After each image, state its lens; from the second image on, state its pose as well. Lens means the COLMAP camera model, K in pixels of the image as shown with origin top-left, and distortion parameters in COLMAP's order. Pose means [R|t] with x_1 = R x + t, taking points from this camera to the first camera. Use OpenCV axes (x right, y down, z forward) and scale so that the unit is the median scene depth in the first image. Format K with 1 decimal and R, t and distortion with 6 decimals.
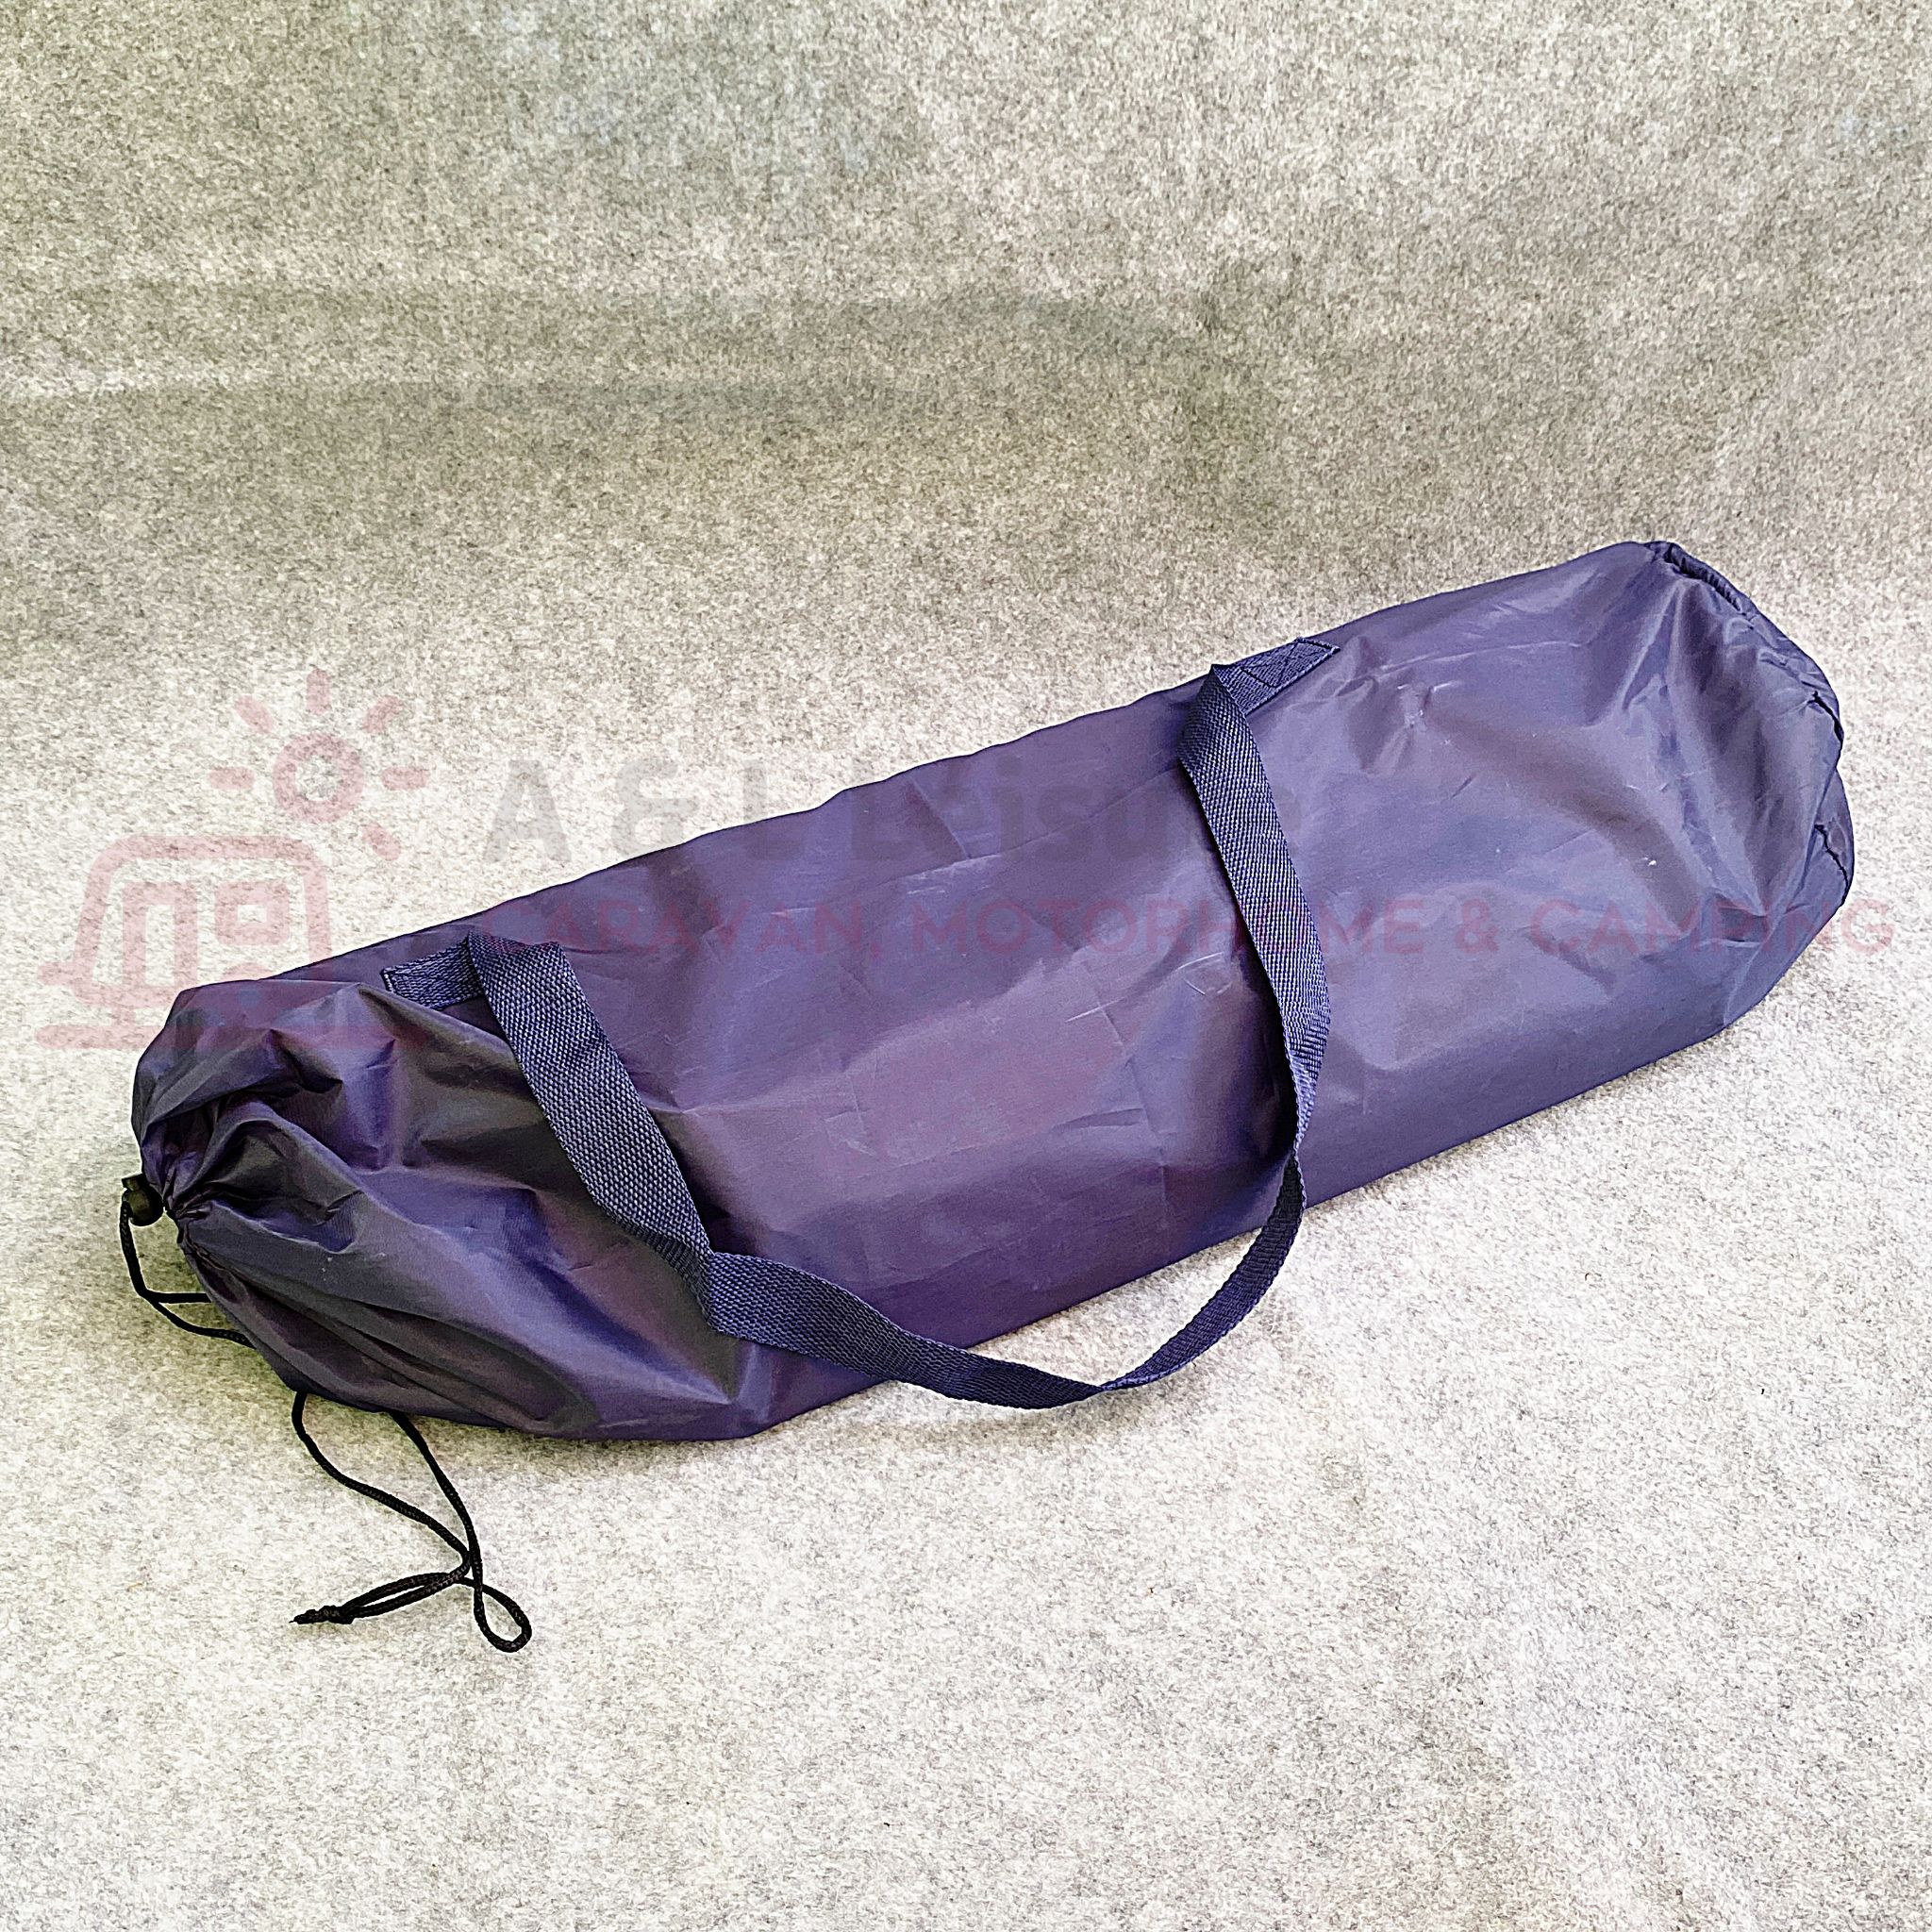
lens RADIAL K [[2673.4, 0, 973.1], [0, 2673.4, 906.0], [0, 0, 1]] dist [0.085293, -0.356886]
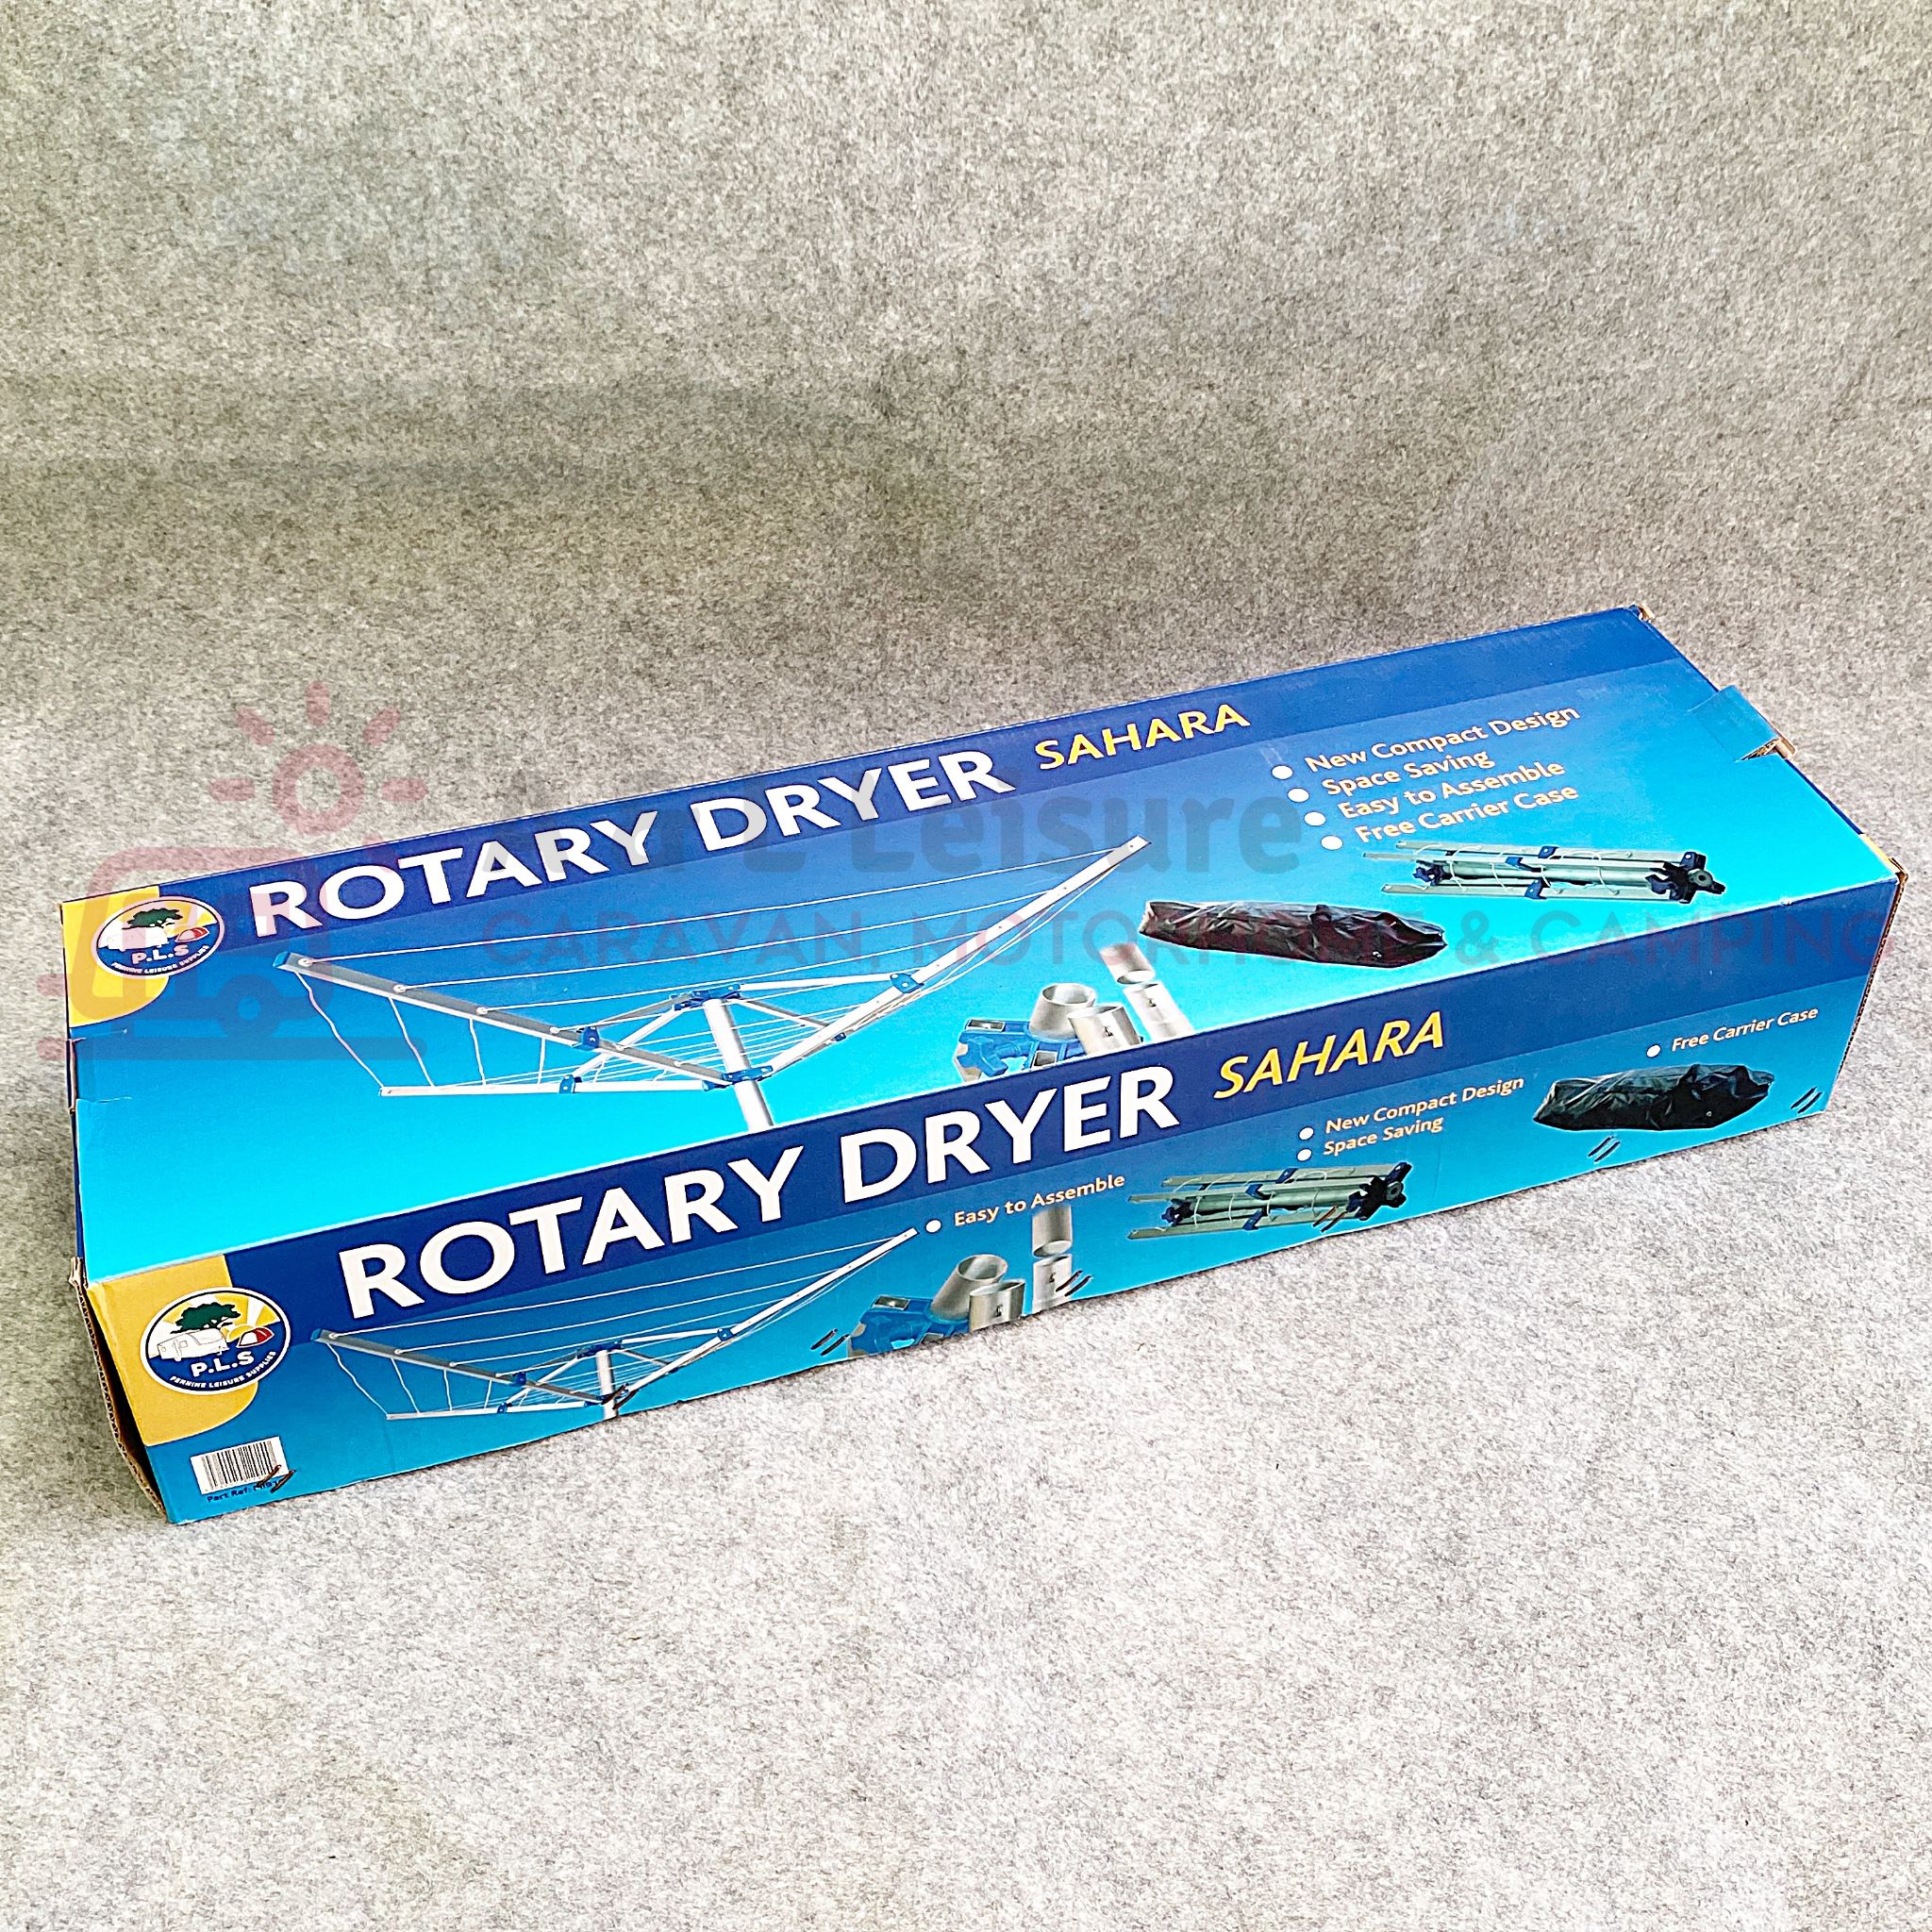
lens RADIAL K [[2673.4, 0, 973.1], [0, 2673.4, 906.0], [0, 0, 1]] dist [0.085293, -0.356886]
pose [[0.998434, 0.023881, -0.050581, 0.187370], [-0.023436, 0.999682, 0.009360, -0.036996], [0.050788, -0.008160, 0.998676, -0.036897]]
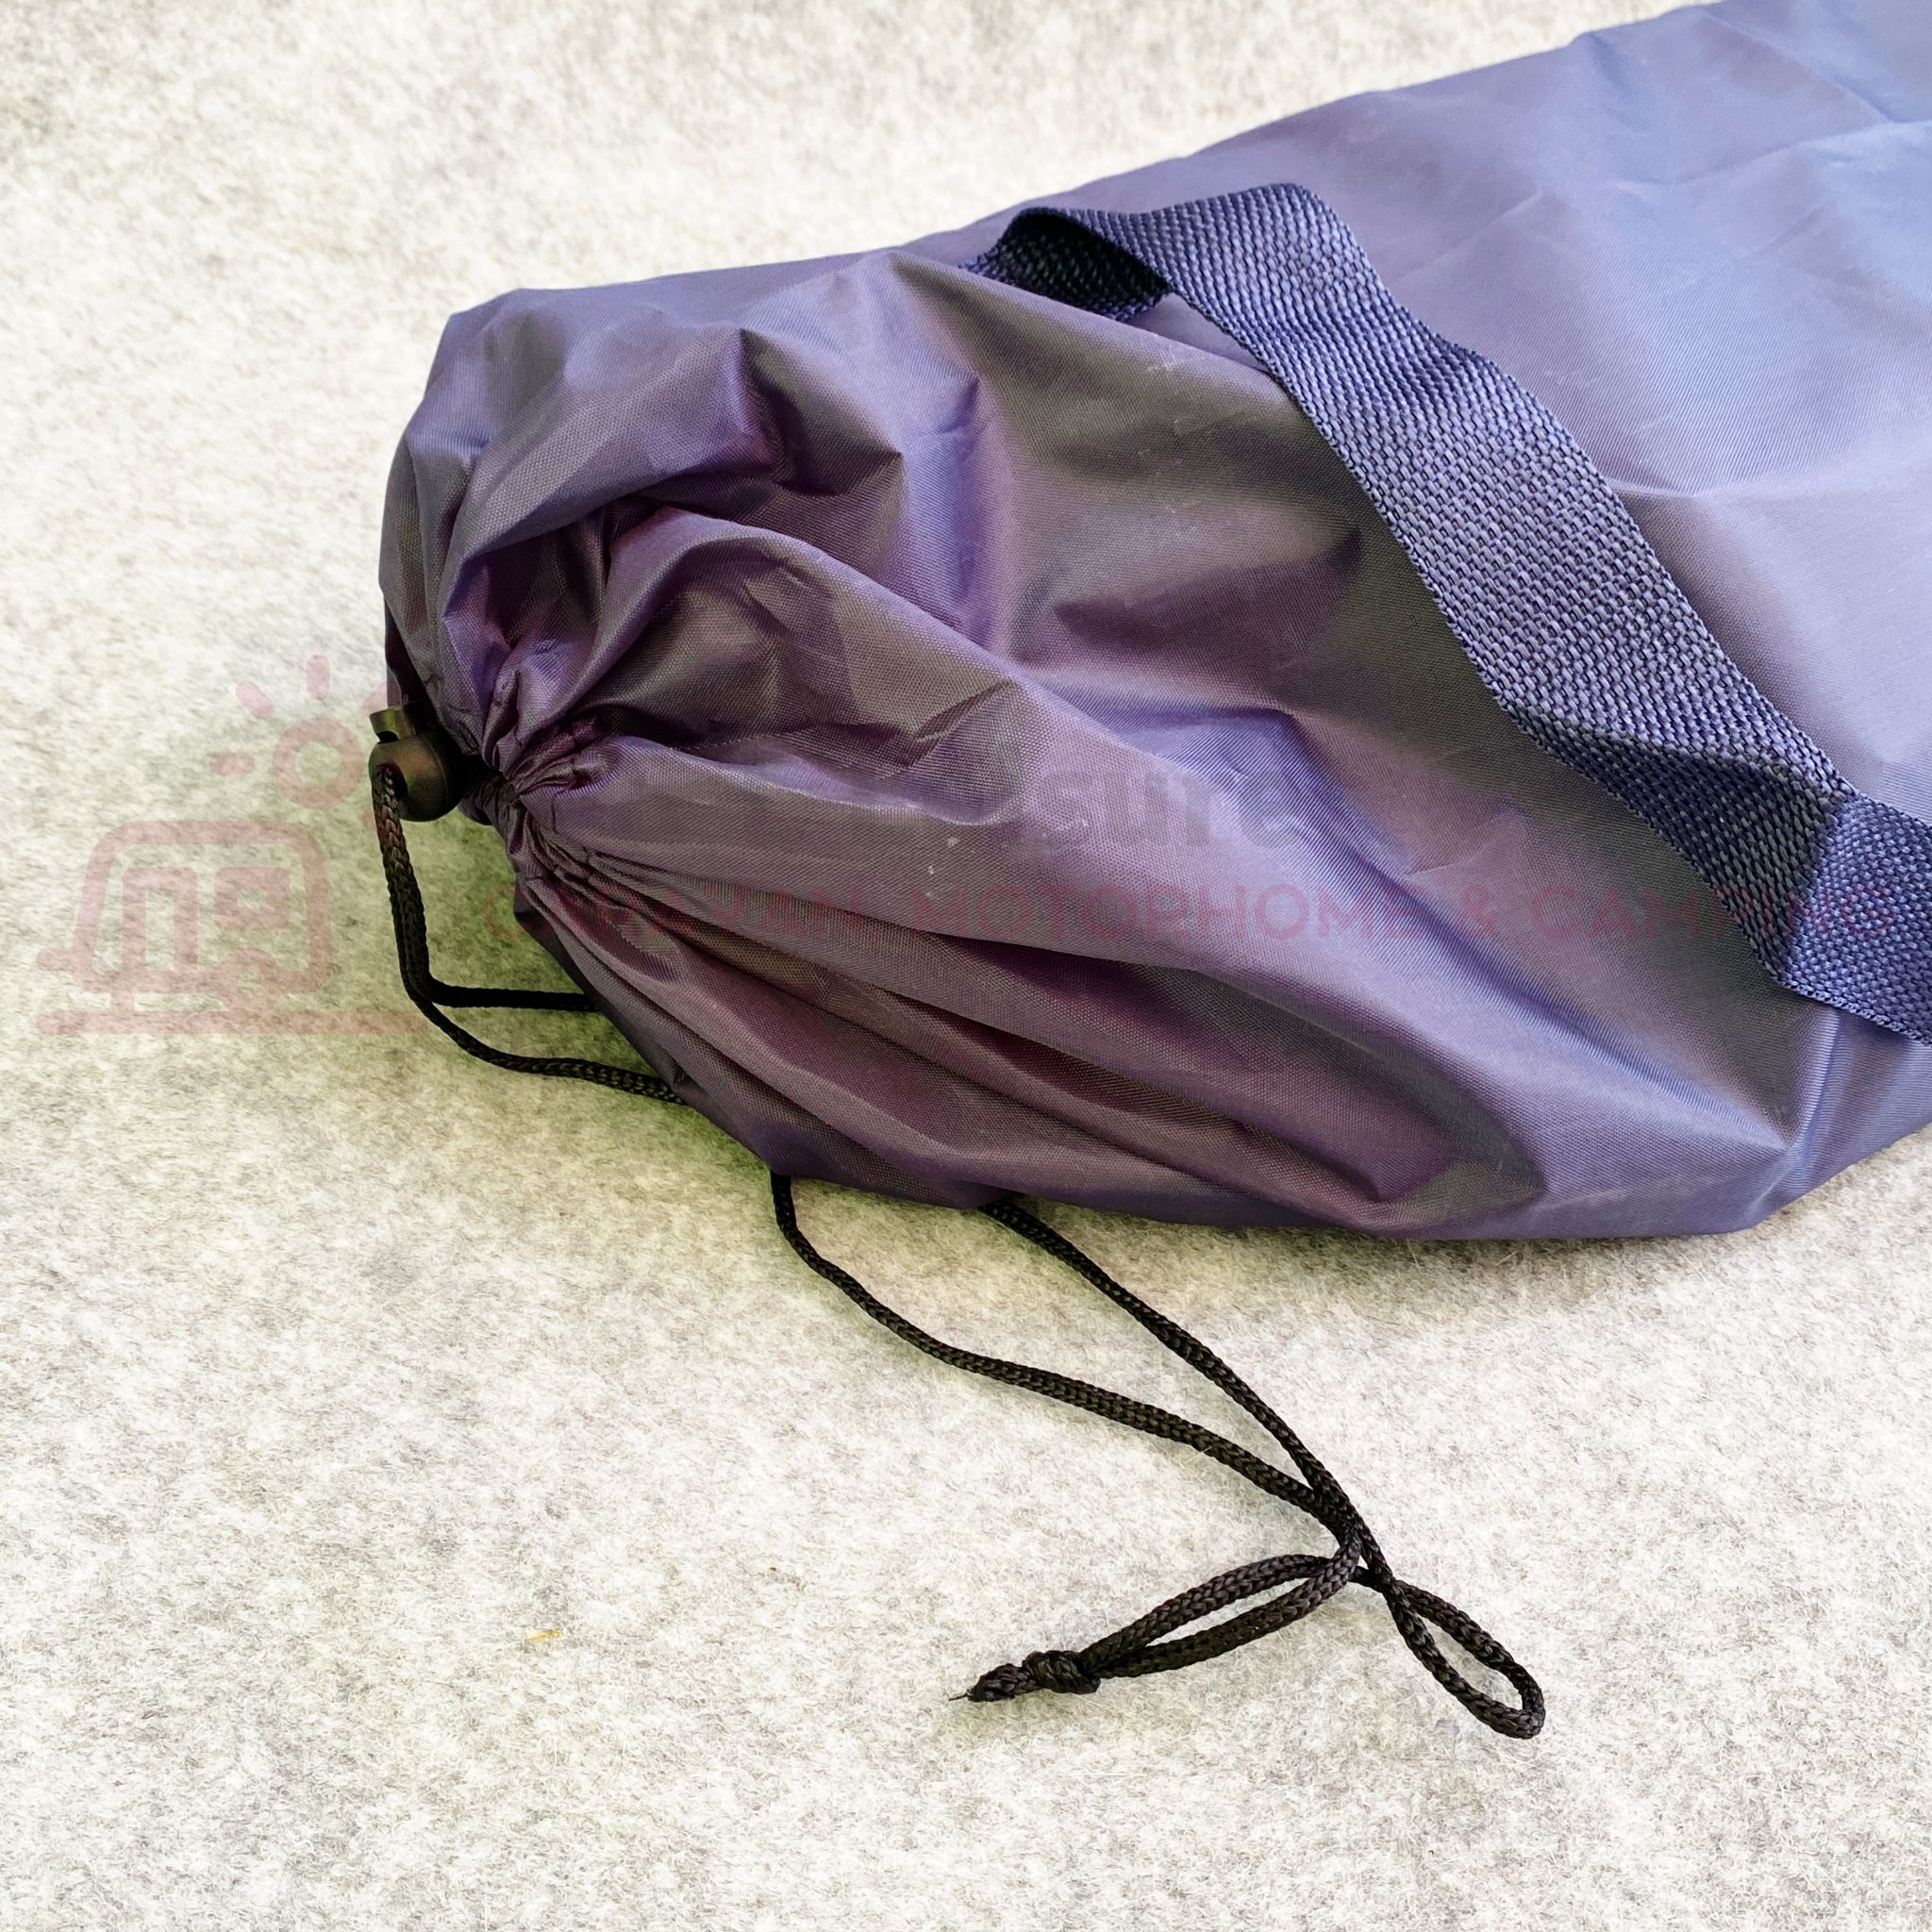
lens RADIAL K [[2673.4, 0, 973.1], [0, 2673.4, 906.0], [0, 0, 1]] dist [0.085293, -0.356886]
pose [[0.992046, -0.038448, 0.119864, -0.227790], [0.033927, 0.998642, 0.039535, 0.099454], [-0.121222, -0.035154, 0.992003, 0.459124]]
